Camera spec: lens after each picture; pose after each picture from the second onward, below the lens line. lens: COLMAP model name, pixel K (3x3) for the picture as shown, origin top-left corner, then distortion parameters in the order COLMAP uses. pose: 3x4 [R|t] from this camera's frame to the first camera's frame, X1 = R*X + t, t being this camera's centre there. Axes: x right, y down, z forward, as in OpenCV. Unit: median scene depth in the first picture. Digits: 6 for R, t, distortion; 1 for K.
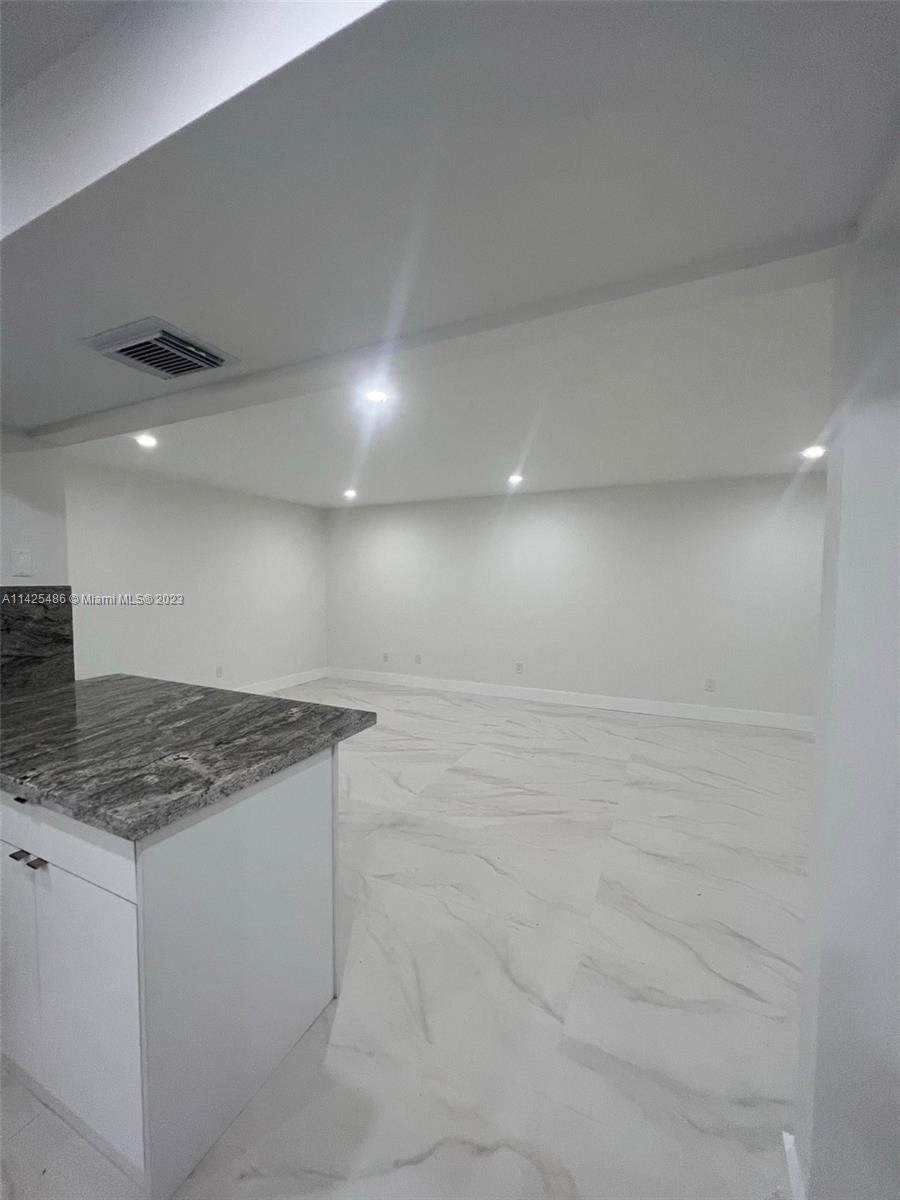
lens RADIAL K [[475.8, 0, 445.8], [0, 475.8, 603.8], [0, 0, 1]] dist [-0.001965, -0.000117]
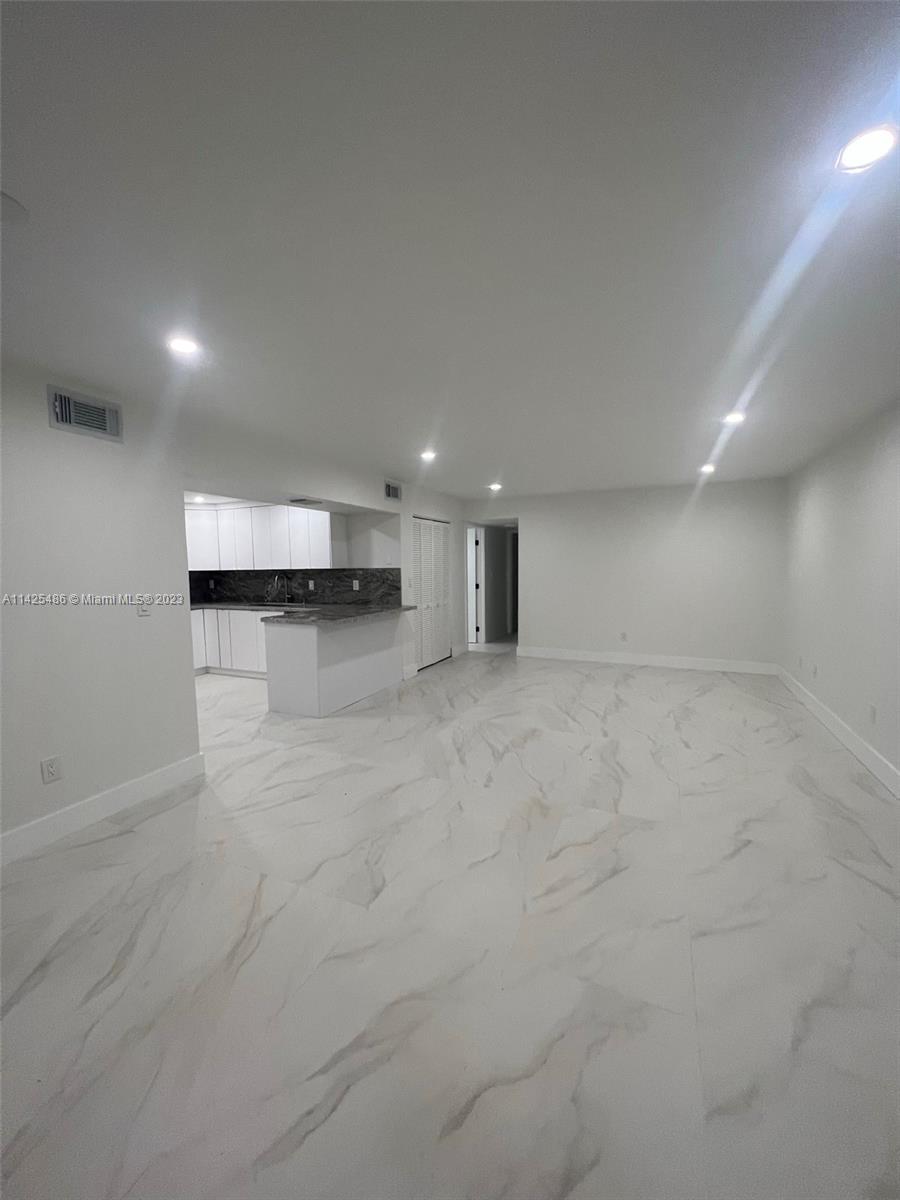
lens RADIAL K [[475.8, 0, 446.1], [0, 475.8, 596.4], [0, 0, 1]] dist [-0.001965, -0.000117]
pose [[0.022321, 0.062436, -0.997799, 2.349088], [-0.039946, 0.997307, 0.061512, -0.067981], [0.998952, 0.038485, 0.024755, 1.547698]]
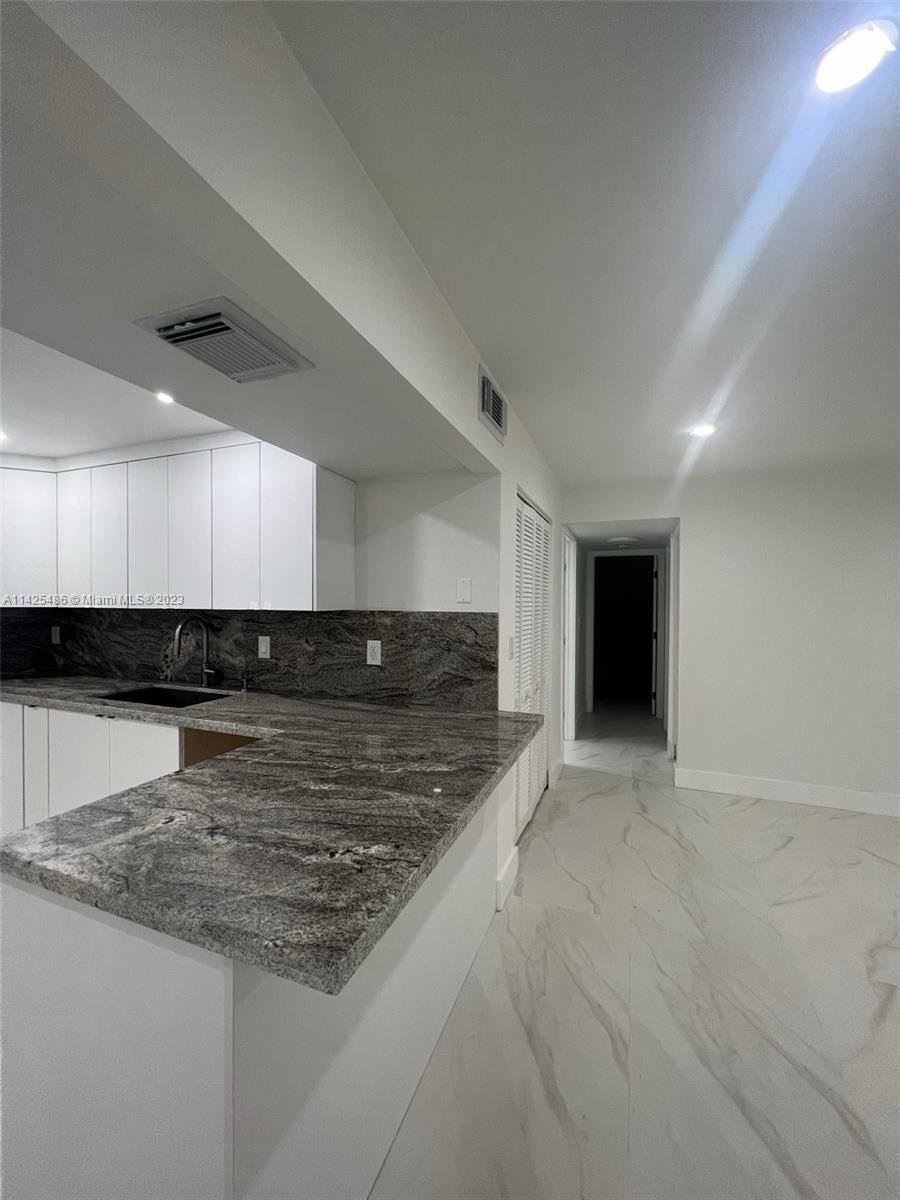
lens RADIAL K [[475.8, 0, 451.3], [0, 475.8, 602.5], [0, 0, 1]] dist [-0.001965, -0.000117]
pose [[0.072568, 0.001493, -0.997362, 0.242865], [-0.060535, 0.998162, -0.002910, -0.065669], [0.995525, 0.060587, 0.072525, 1.081707]]
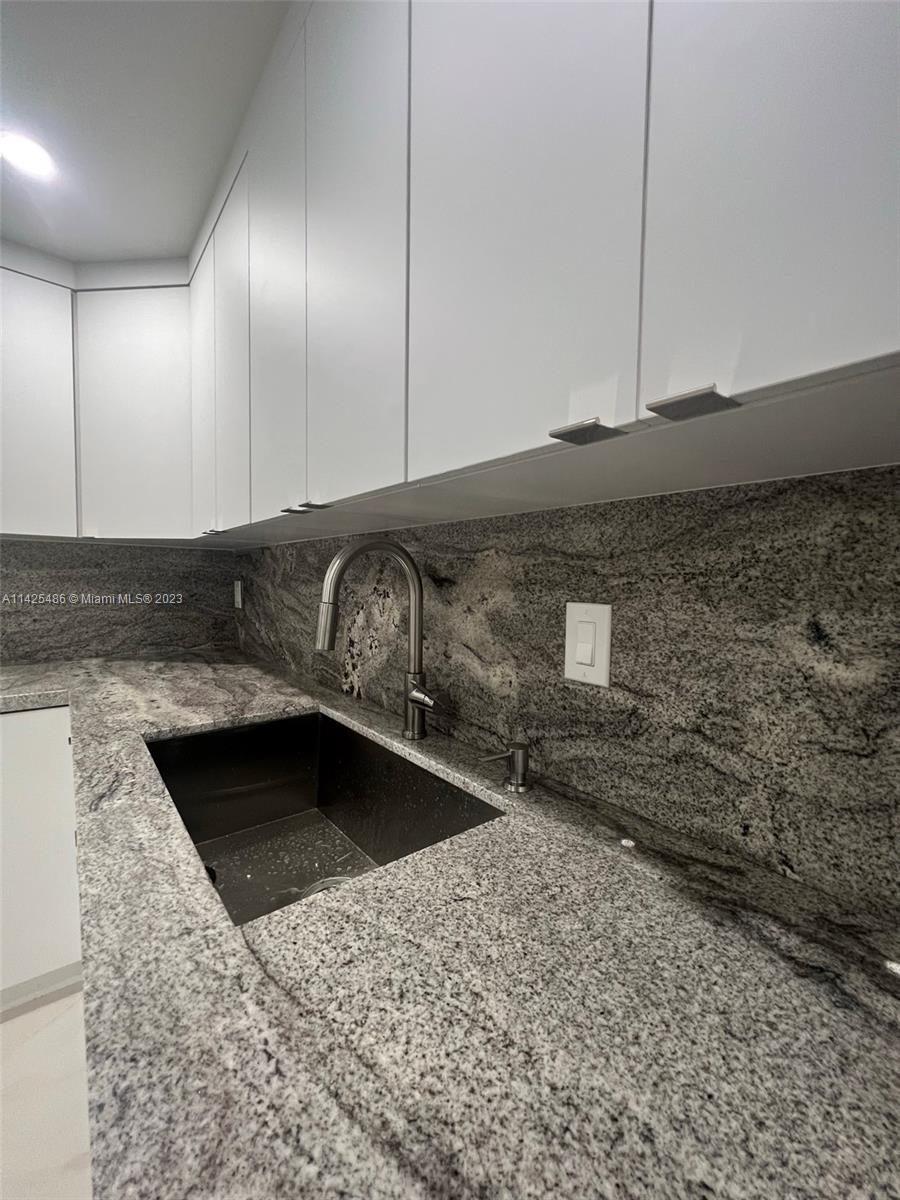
lens RADIAL K [[475.8, 0, 447.2], [0, 475.8, 603.0], [0, 0, 1]] dist [-0.001965, -0.000117]
pose [[-0.432651, 0.037542, -0.900780, -0.921109], [-0.065795, 0.995154, 0.073077, 0.054103], [0.899158, 0.090884, -0.428084, 0.658523]]
